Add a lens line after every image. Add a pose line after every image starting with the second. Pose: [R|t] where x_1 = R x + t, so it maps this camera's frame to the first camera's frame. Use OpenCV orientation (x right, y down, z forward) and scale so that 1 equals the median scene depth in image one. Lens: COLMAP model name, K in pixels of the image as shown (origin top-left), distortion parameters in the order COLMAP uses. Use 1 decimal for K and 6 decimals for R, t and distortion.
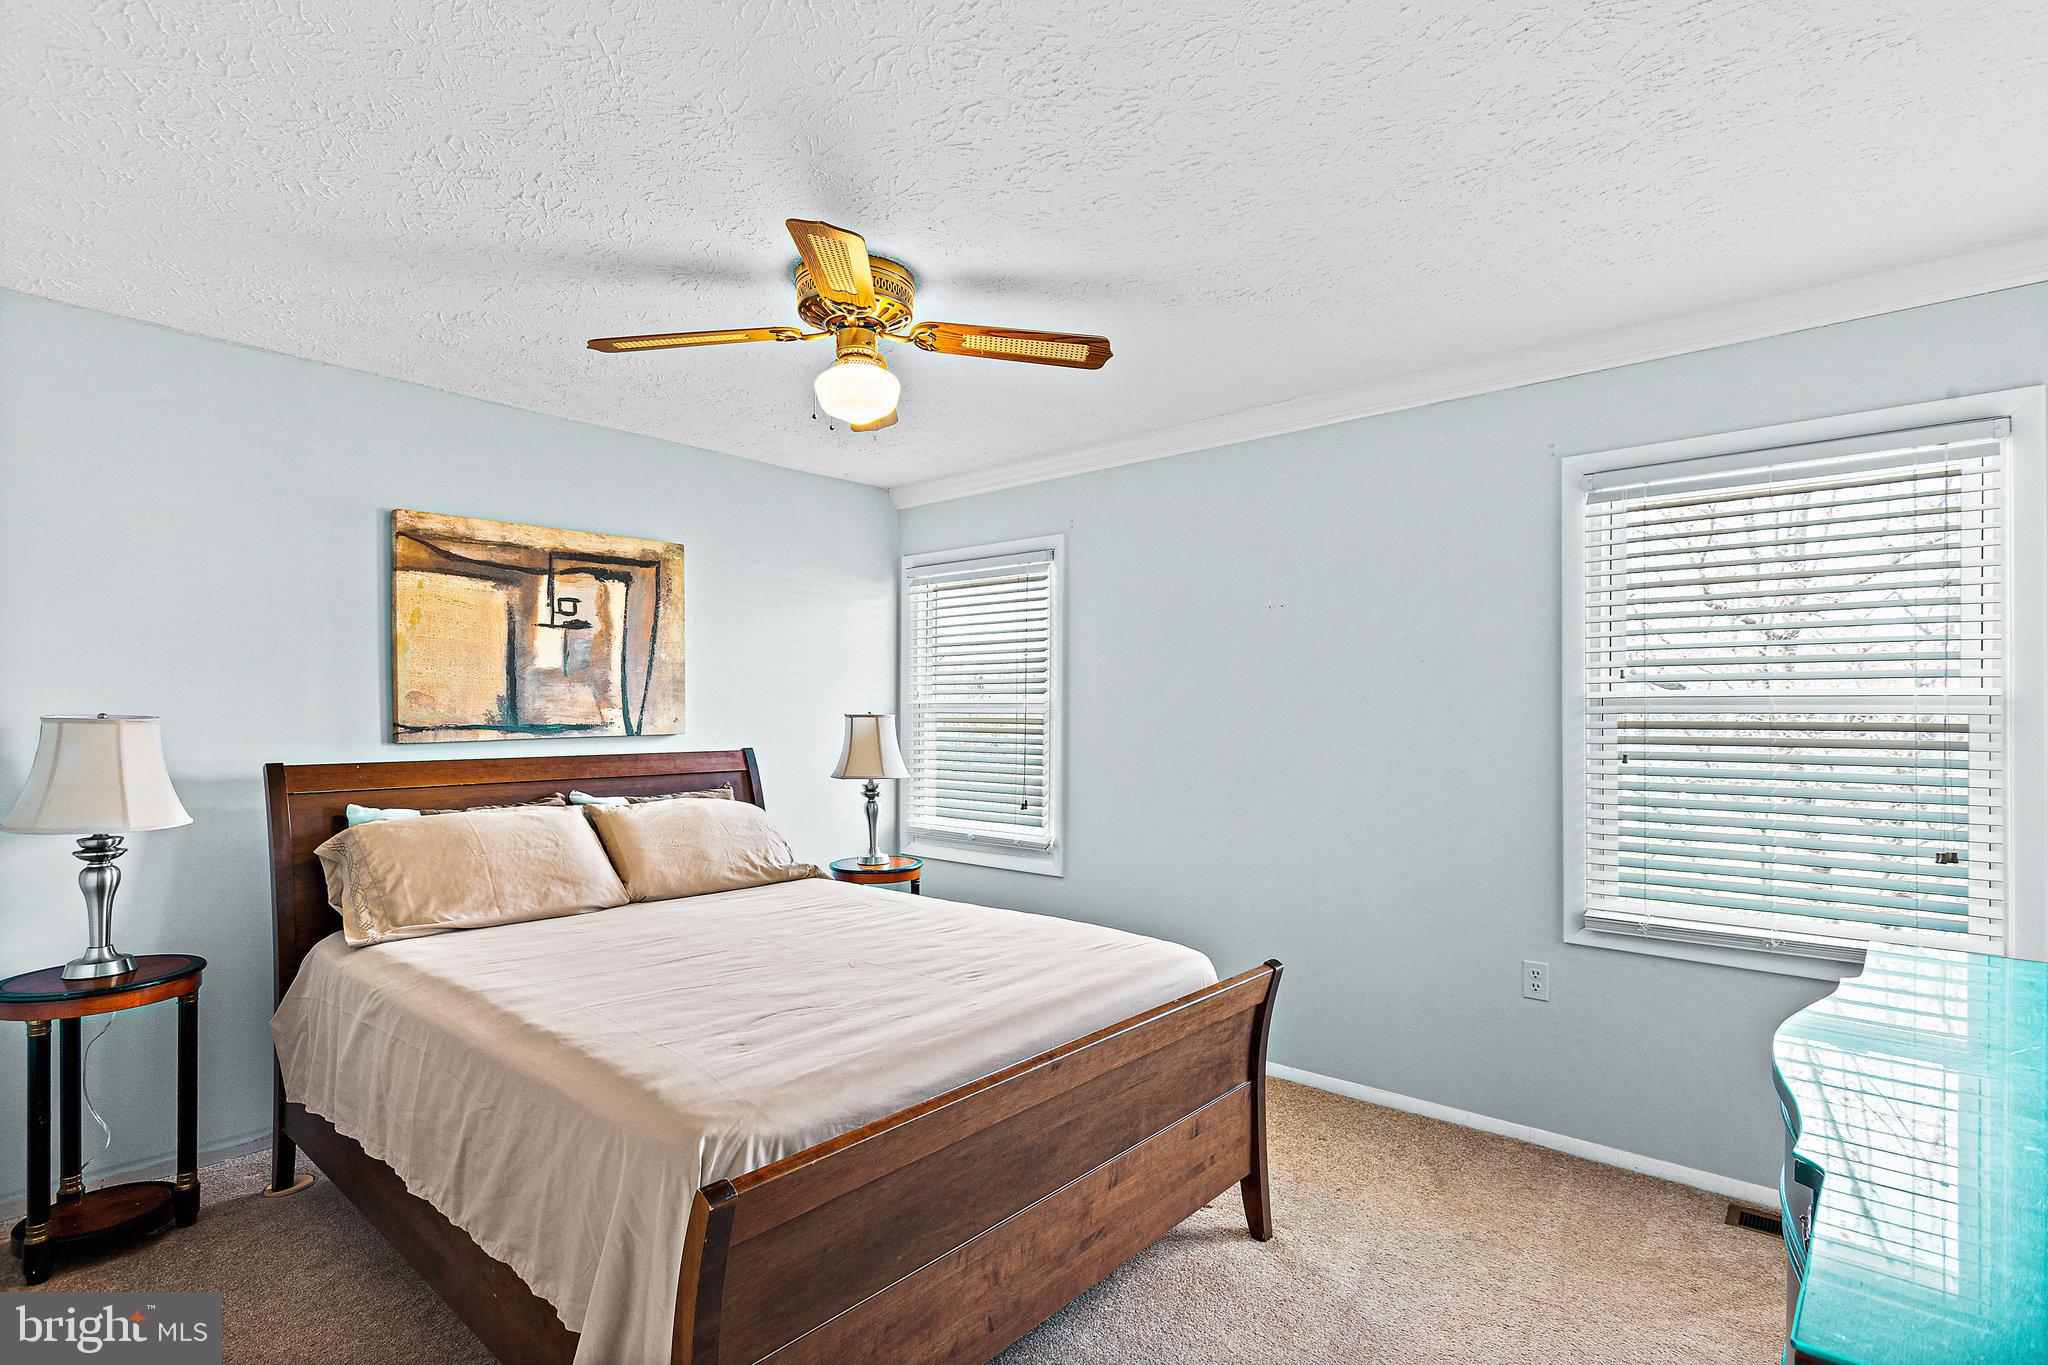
lens RADIAL K [[994.4, 0, 1025.8], [0, 994.4, 694.7], [0, 0, 1]] dist [0.002981, 0.000534]
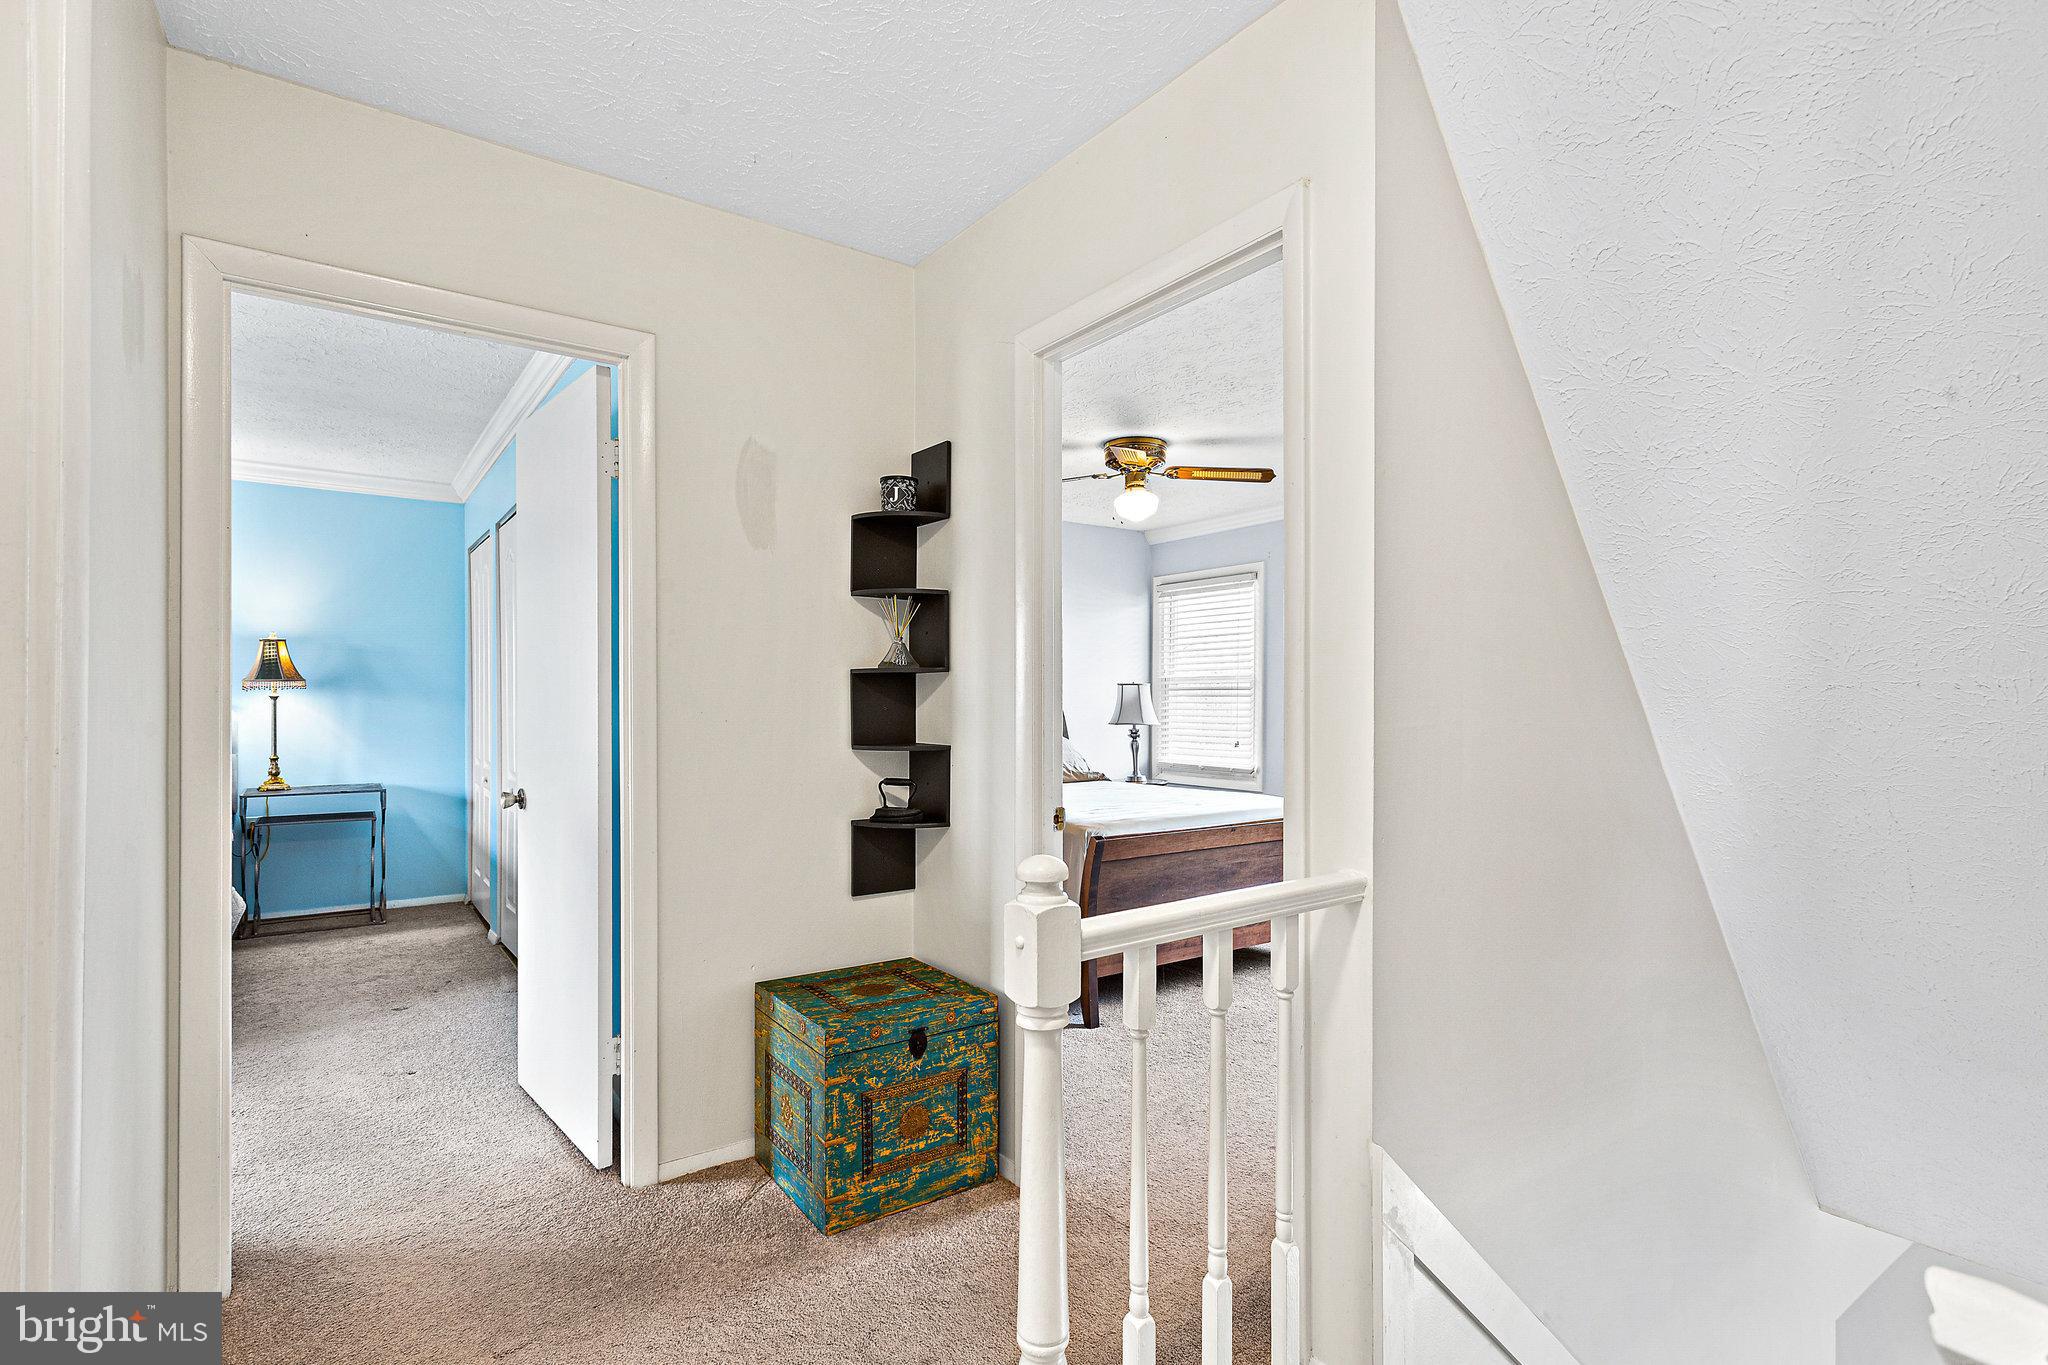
lens RADIAL K [[994.4, 0, 1035.2], [0, 994.4, 689.8], [0, 0, 1]] dist [0.002981, 0.000534]
pose [[0.973908, 0.000591, -0.226941, 0.045068], [-0.000402, 1.000000, 0.000877, 0.029250], [0.226941, -0.000763, 0.973908, -0.544268]]
